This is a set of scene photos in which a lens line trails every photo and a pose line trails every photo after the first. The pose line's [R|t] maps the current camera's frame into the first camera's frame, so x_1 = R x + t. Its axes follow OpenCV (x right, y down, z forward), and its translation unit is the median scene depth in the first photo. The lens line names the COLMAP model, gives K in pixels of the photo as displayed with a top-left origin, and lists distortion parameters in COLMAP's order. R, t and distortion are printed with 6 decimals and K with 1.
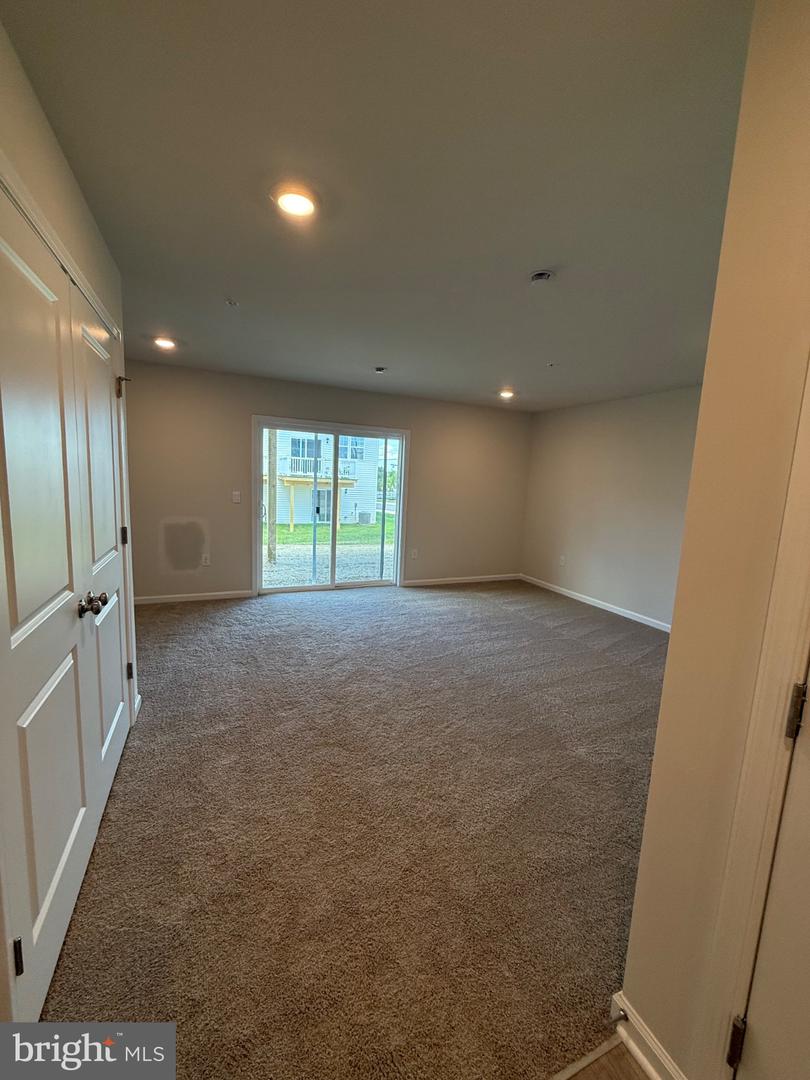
lens RADIAL K [[433.7, 0, 406.1], [0, 433.7, 537.4], [0, 0, 1]] dist [0.001121, 0.000644]
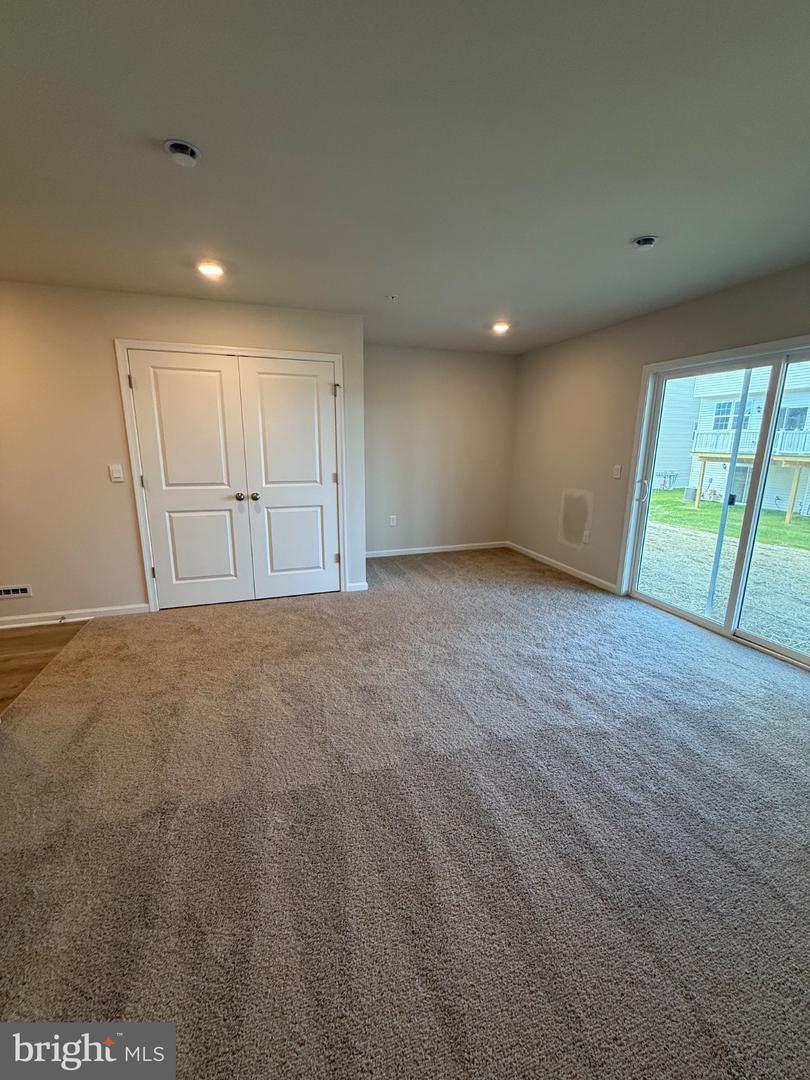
lens RADIAL K [[433.7, 0, 406.1], [0, 433.7, 537.4], [0, 0, 1]] dist [0.001121, 0.000644]
pose [[-0.100578, 0.172752, -0.979817, 0.516118], [-0.146474, 0.971509, 0.186323, -0.068149], [0.984088, 0.162258, -0.072408, 0.705174]]
